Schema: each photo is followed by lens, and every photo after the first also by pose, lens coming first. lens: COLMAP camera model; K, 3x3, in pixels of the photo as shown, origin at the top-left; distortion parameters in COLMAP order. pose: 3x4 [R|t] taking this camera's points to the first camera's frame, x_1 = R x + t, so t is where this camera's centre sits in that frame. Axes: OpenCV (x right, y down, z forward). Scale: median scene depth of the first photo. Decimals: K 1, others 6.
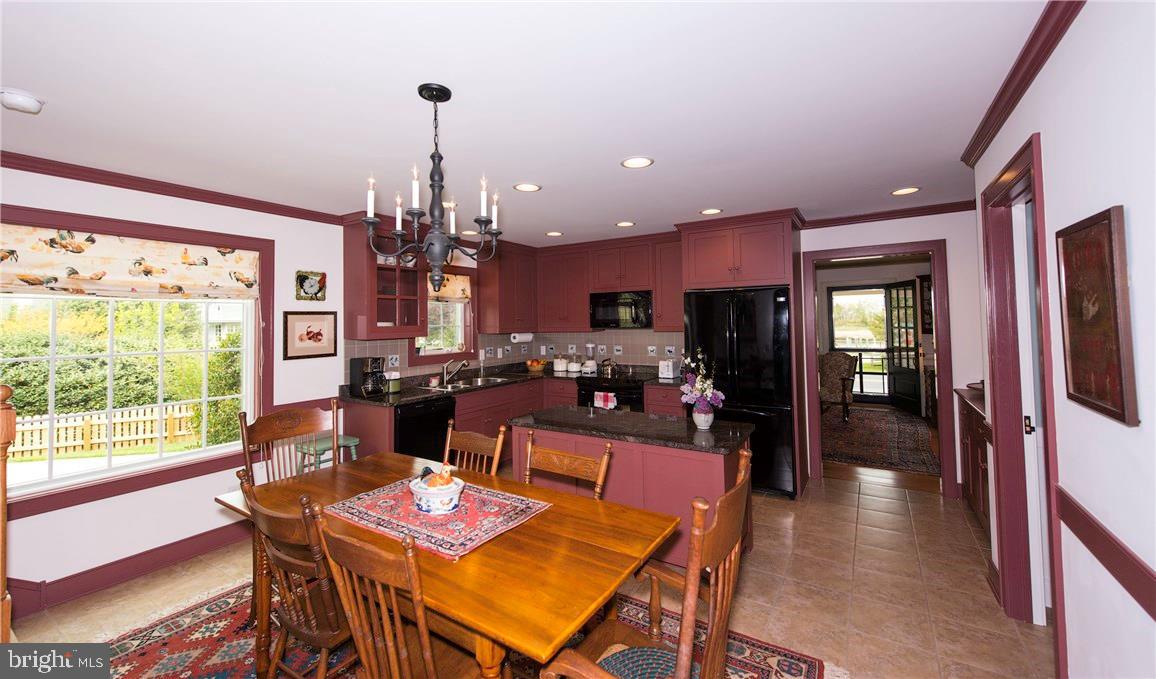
lens RADIAL K [[464.9, 0, 578.0], [0, 464.9, 339.5], [0, 0, 1]] dist [0.000540, -0.000001]
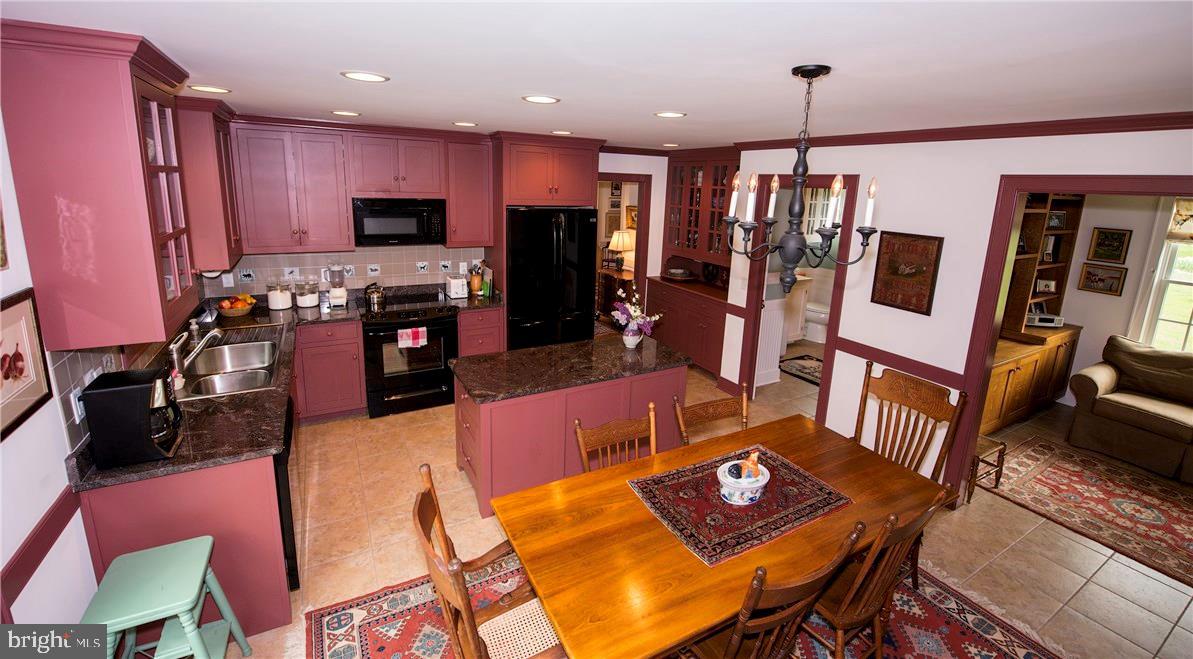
lens RADIAL K [[487.8, 0, 597.9], [0, 487.8, 317.8], [0, 0, 1]] dist [-0.001699, -0.000191]
pose [[0.469435, -0.199525, 0.860128, -0.575296], [-0.014344, 0.972282, 0.233370, -0.119325], [-0.882850, -0.121890, 0.453561, 0.364902]]
